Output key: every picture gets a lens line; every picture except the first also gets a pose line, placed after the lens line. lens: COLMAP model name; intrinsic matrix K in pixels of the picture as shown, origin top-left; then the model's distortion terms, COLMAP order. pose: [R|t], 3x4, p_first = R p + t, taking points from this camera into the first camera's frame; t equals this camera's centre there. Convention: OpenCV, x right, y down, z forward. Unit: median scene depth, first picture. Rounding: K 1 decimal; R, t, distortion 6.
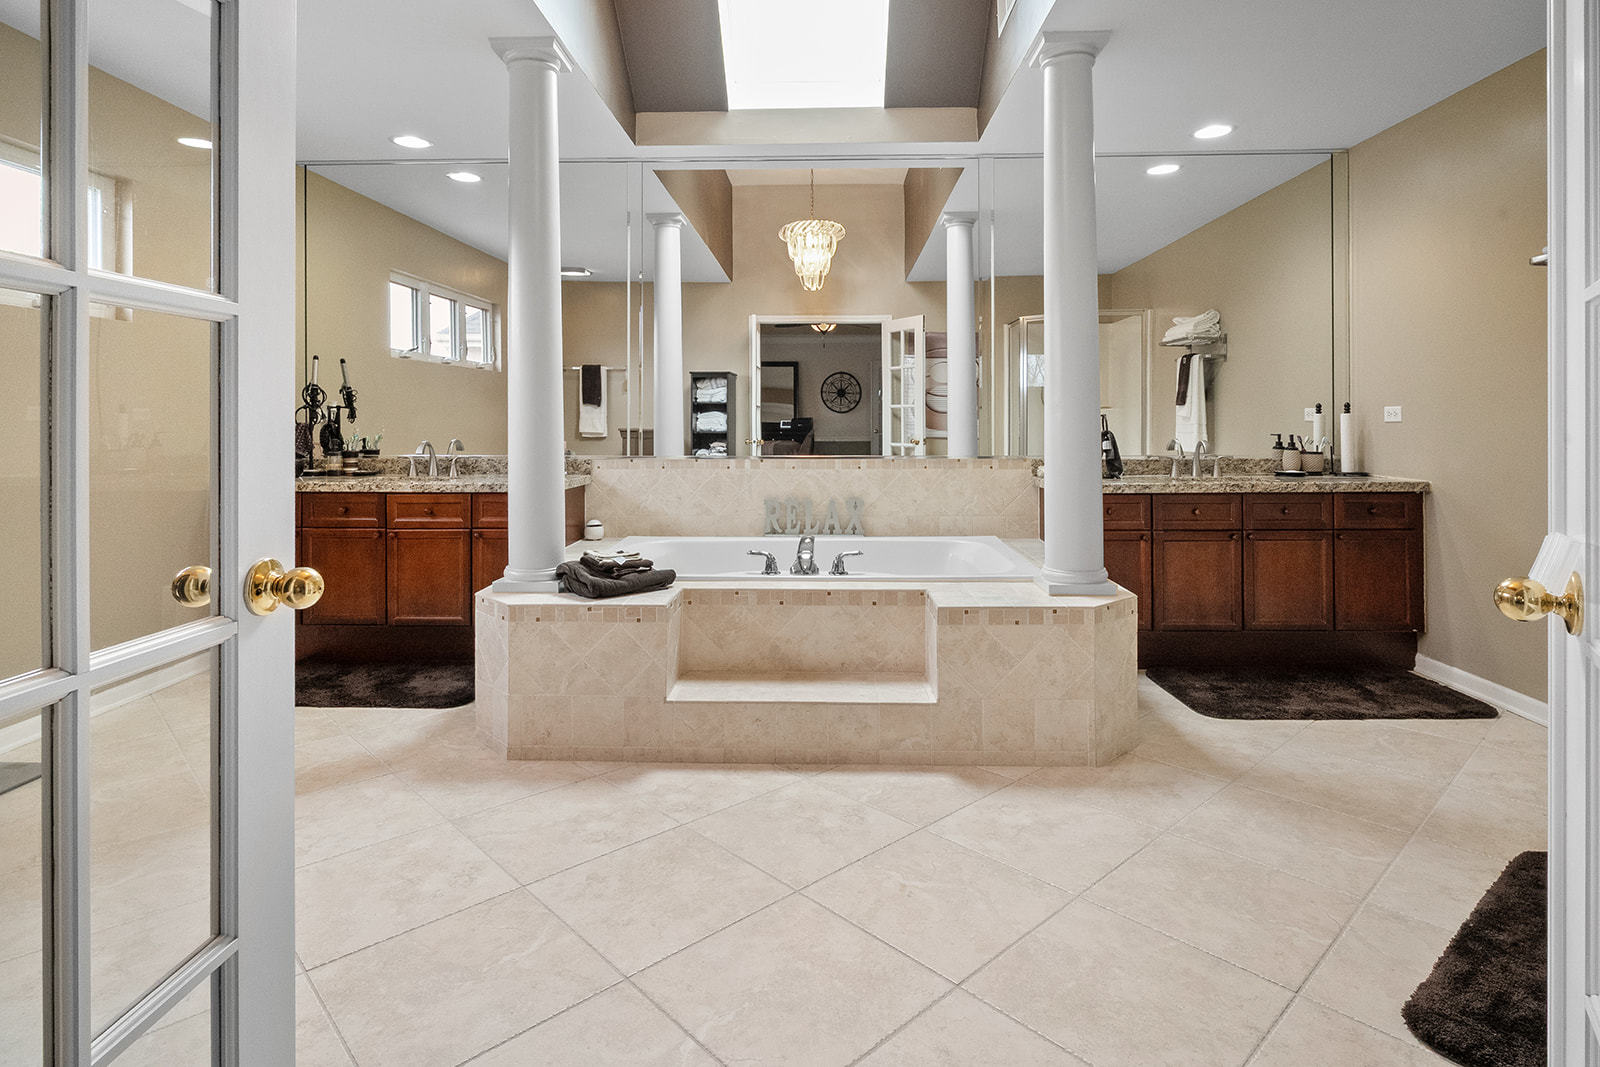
lens RADIAL K [[861.5, 0, 802.1], [0, 861.5, 420.8], [0, 0, 1]] dist [0.002274, 0.000419]
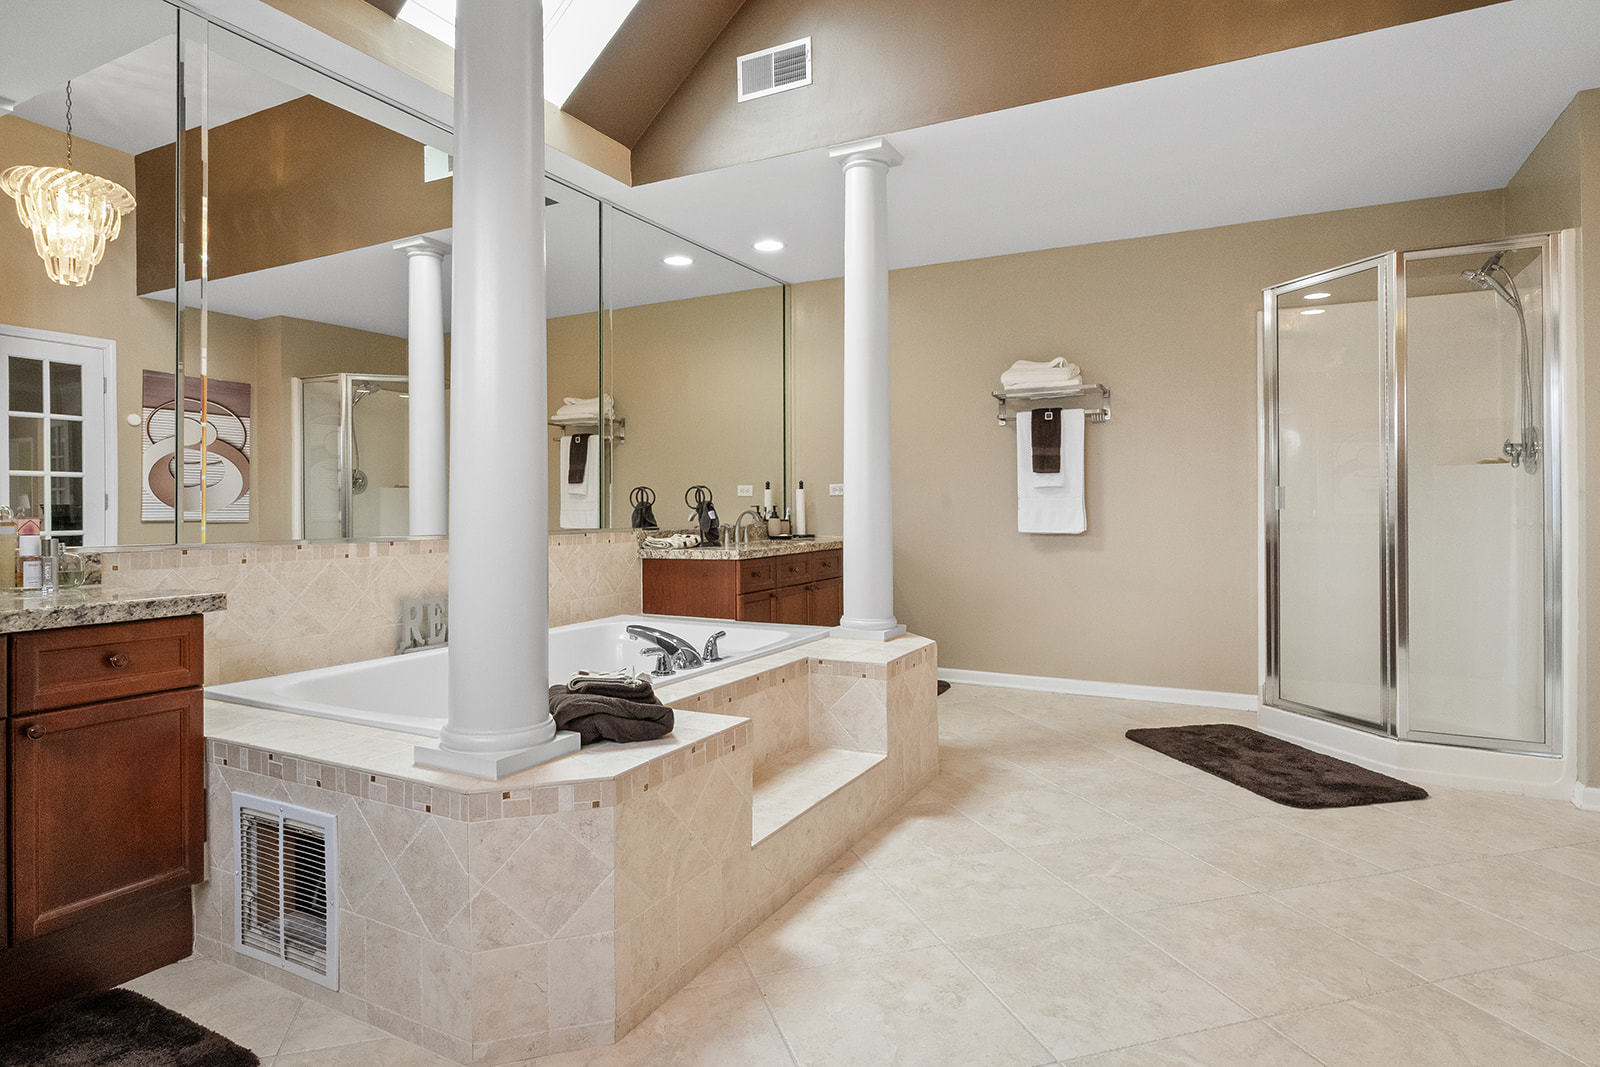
lens RADIAL K [[881.6, 0, 799.7], [0, 881.6, 502.7], [0, 0, 1]] dist [-0.001157, -0.000227]
pose [[0.438751, 0.005502, 0.898592, -0.608463], [0.004894, 0.999952, -0.008512, 0.024496], [-0.898596, 0.008133, 0.438702, 0.459697]]
